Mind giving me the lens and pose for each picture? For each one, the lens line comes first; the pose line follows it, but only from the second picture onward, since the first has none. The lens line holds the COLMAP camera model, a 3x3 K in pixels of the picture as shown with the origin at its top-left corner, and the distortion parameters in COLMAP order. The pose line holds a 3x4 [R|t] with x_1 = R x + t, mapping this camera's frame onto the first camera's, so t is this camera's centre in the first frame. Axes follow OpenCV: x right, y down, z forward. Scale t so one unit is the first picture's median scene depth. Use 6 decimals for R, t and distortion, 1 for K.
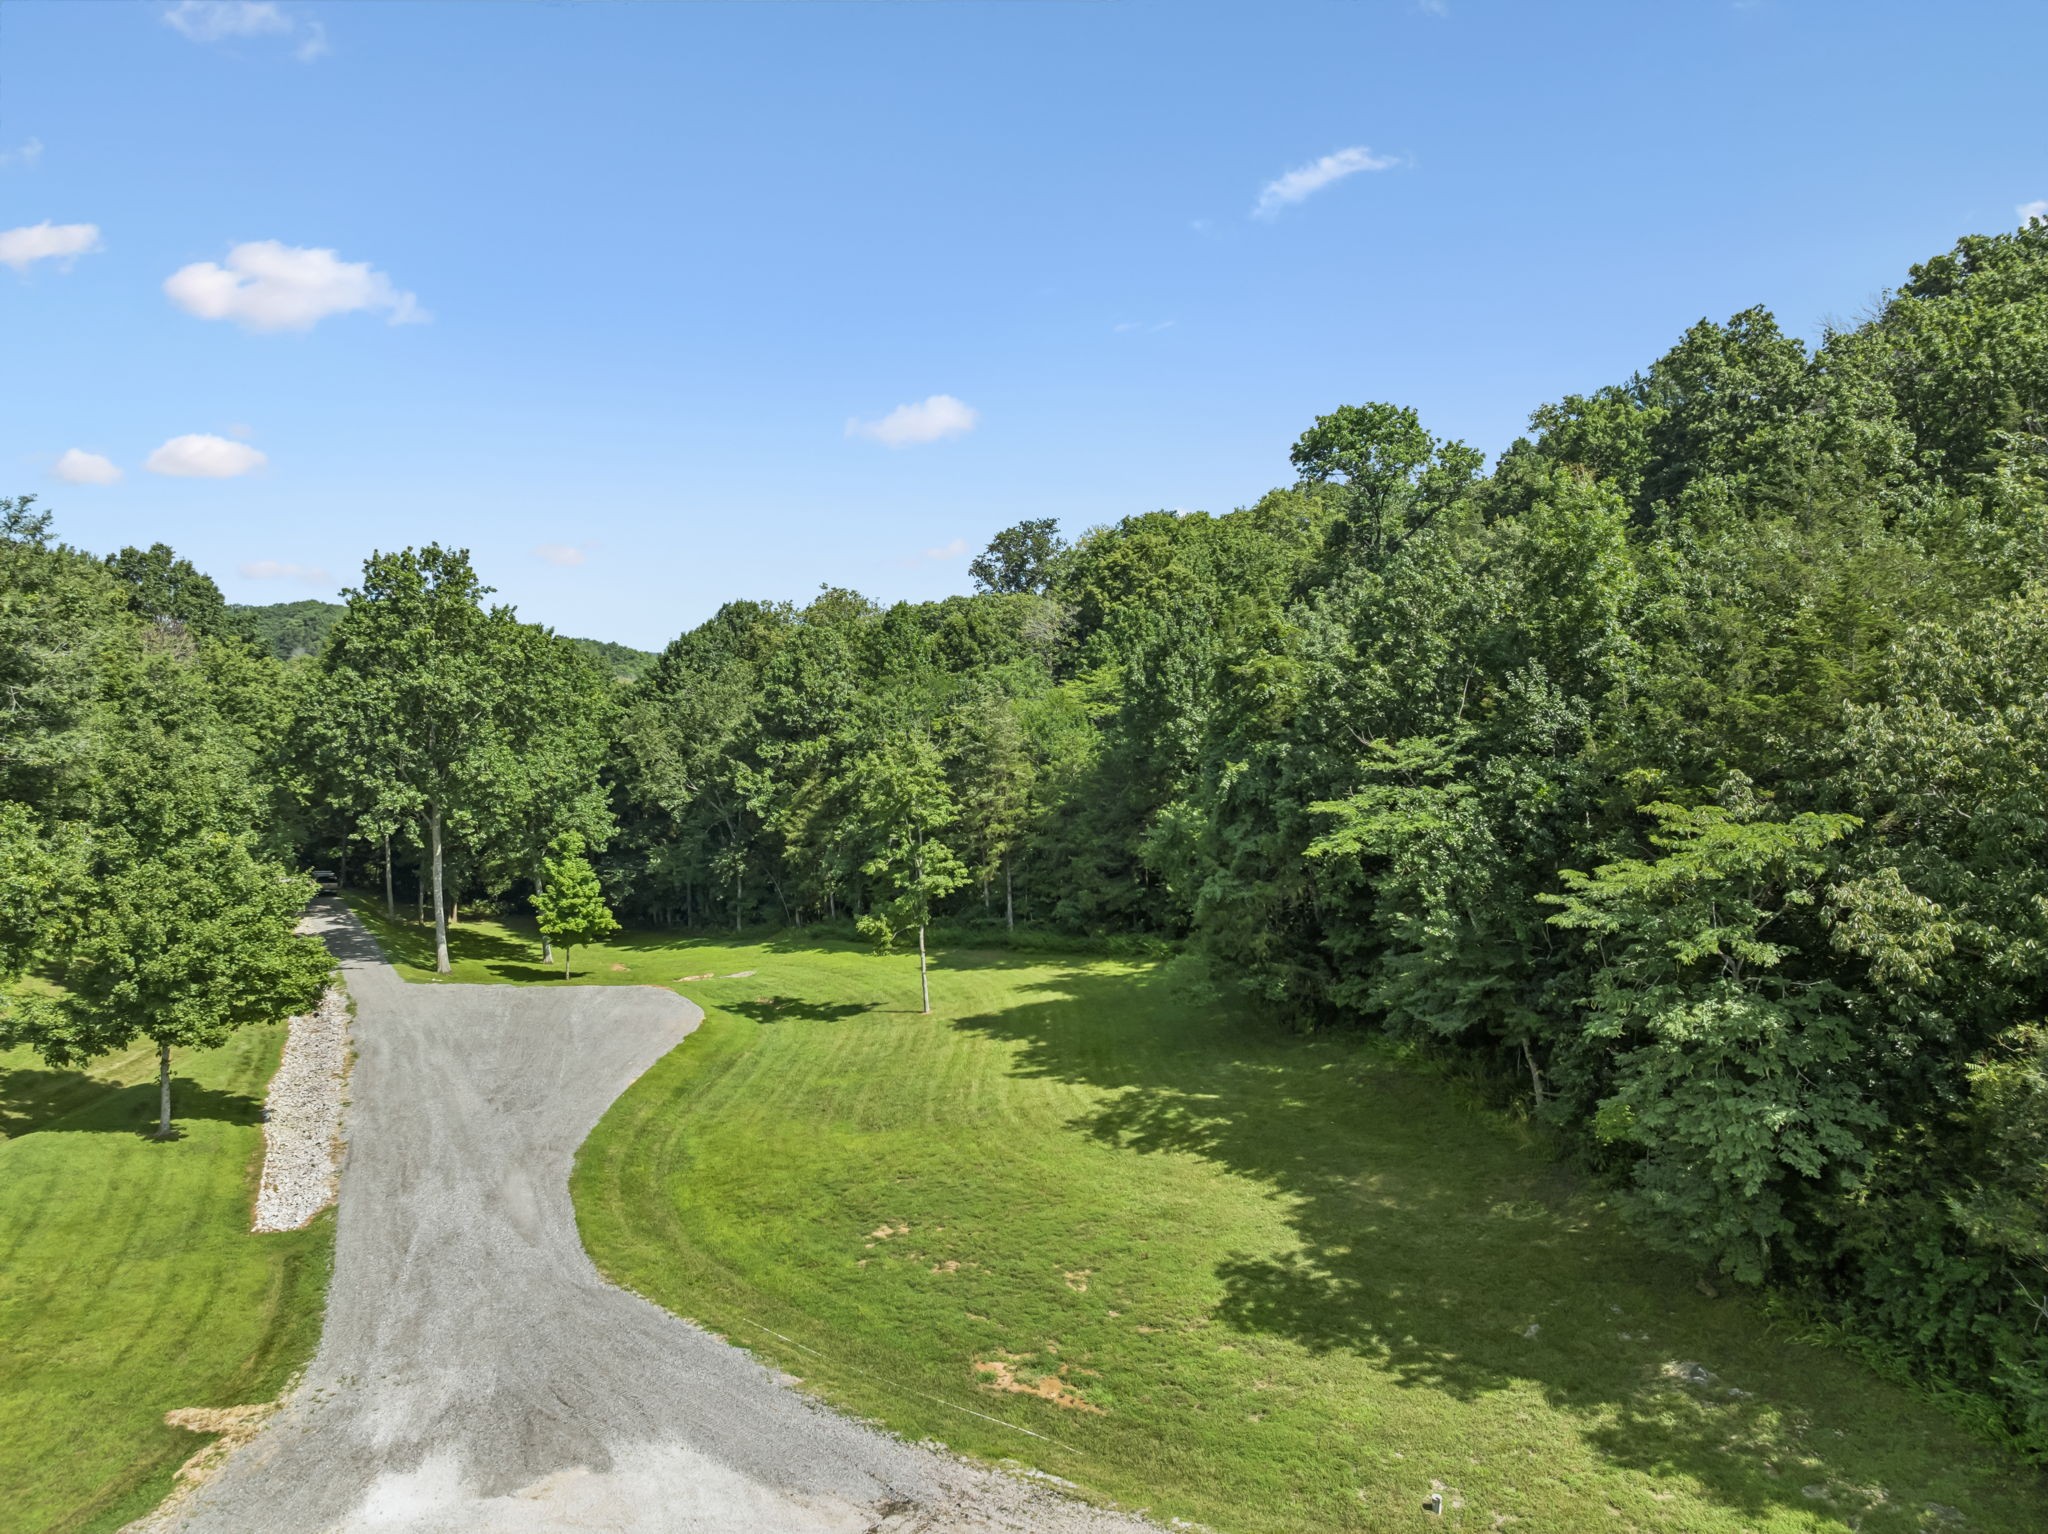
lens RADIAL K [[1440.2, 0, 1017.0], [0, 1440.2, 759.1], [0, 0, 1]] dist [-0.042069, 0.008796]
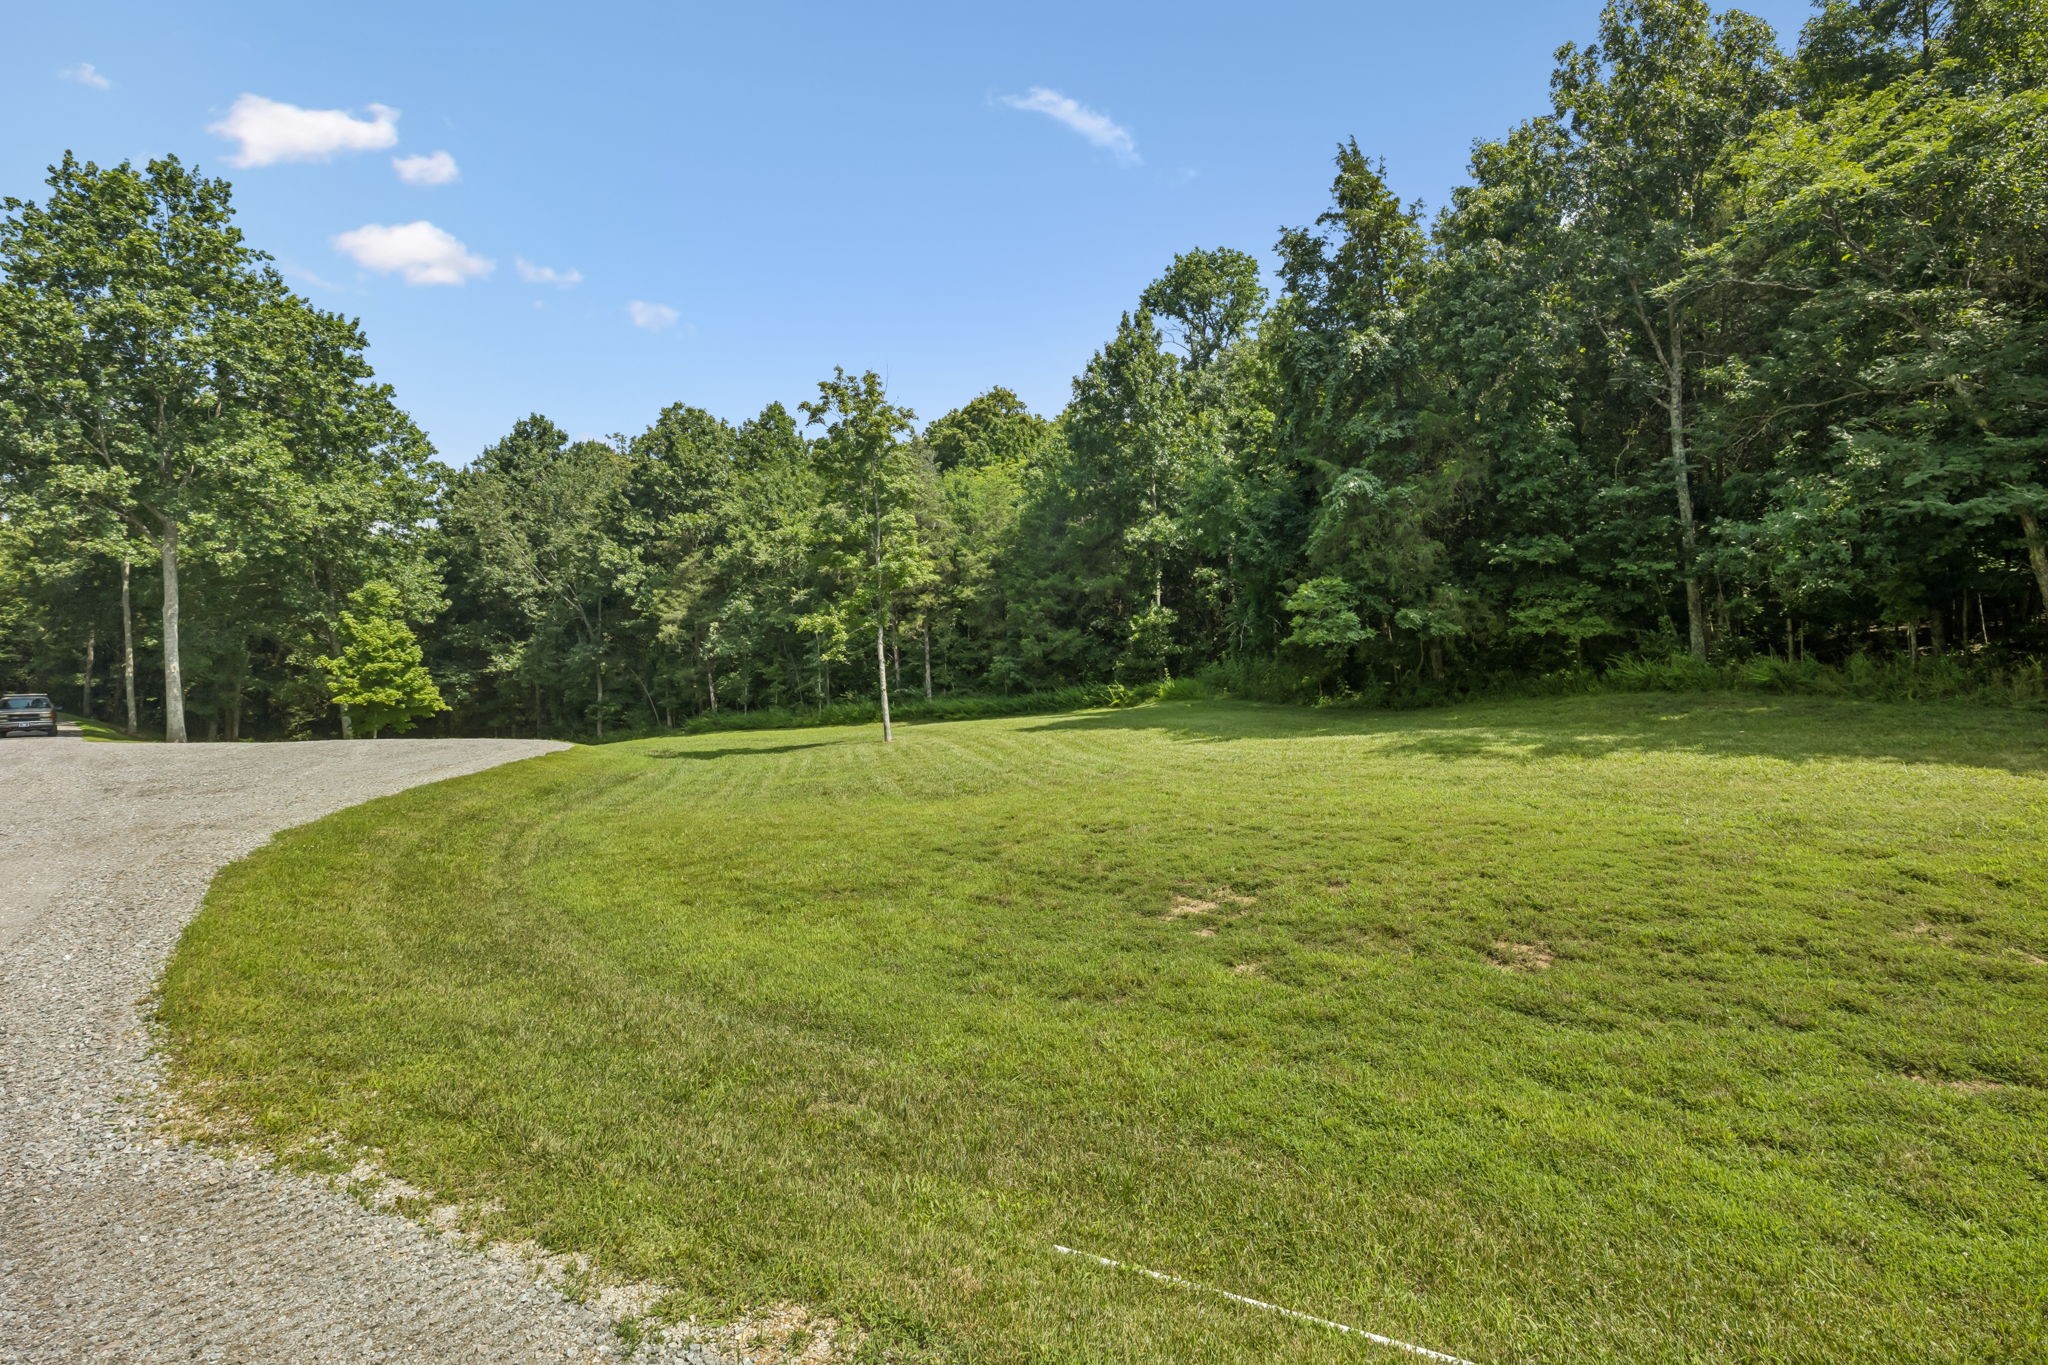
lens RADIAL K [[968.8, 0, 1039.4], [0, 968.8, 716.7], [0, 0, 1]] dist [0.002480, -0.000557]
pose [[0.965045, 0.004391, 0.262047, -0.155441], [0.001843, 0.999721, -0.023539, 0.226155], [-0.262077, 0.023199, 0.964768, 0.609597]]
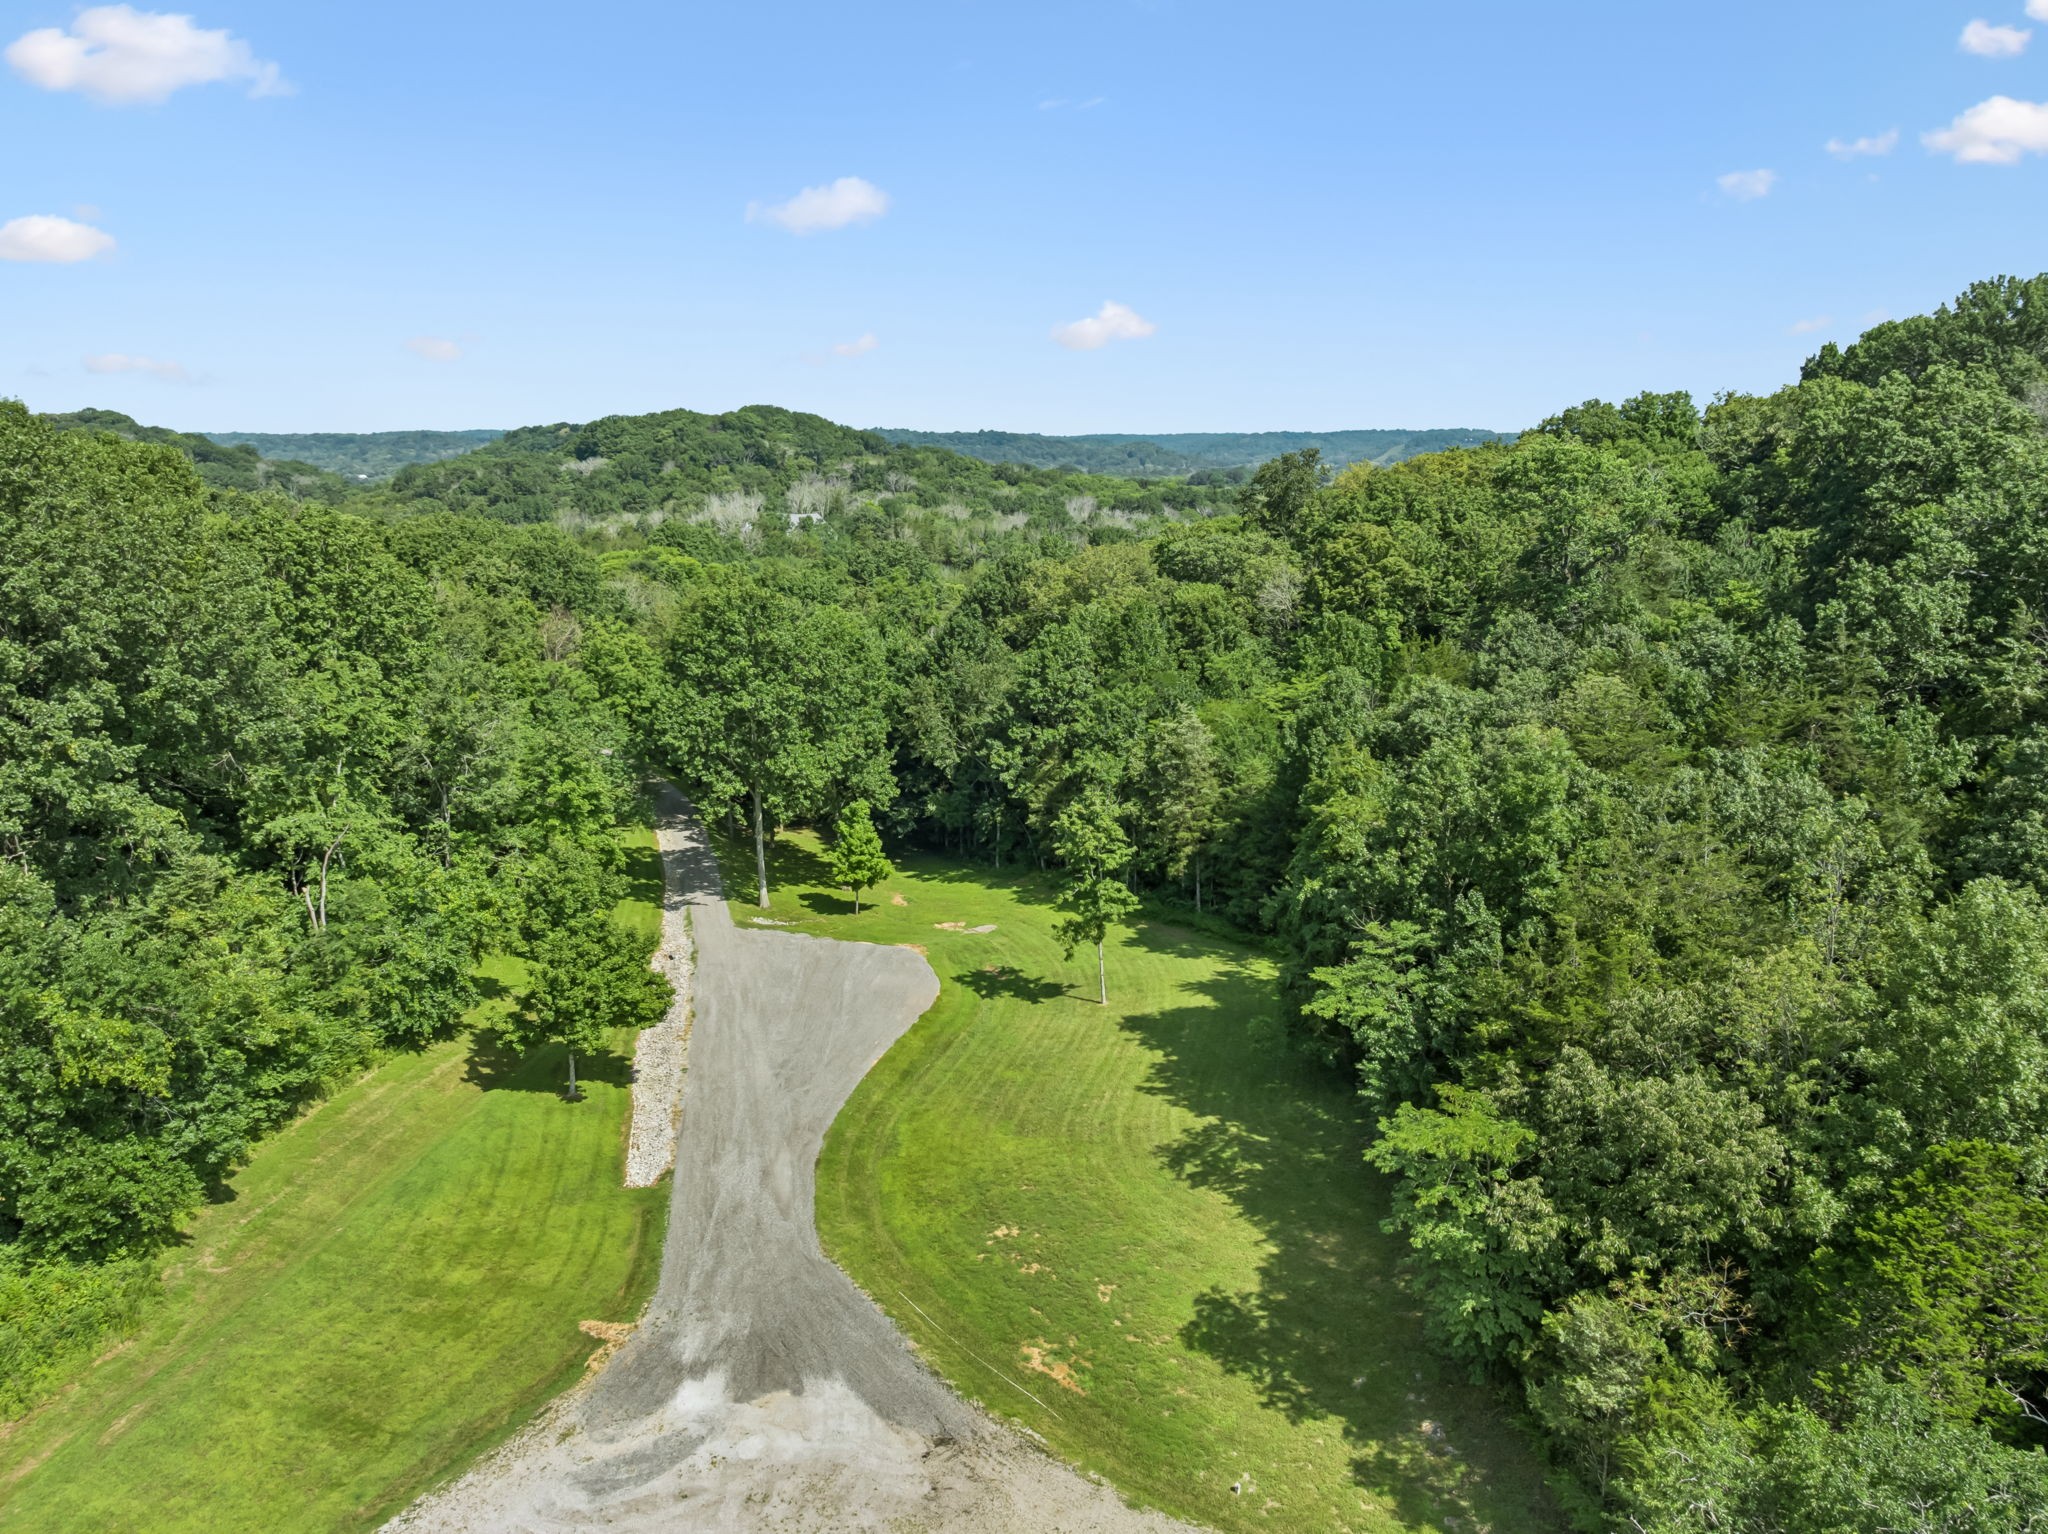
lens RADIAL K [[1440.2, 0, 1012.6], [0, 1440.2, 763.2], [0, 0, 1]] dist [-0.042069, 0.008796]
pose [[0.971776, 0.048338, -0.230899, 0.179716], [-0.012459, 0.987932, 0.154388, -0.292024], [0.235575, -0.147154, 0.960651, -0.289645]]
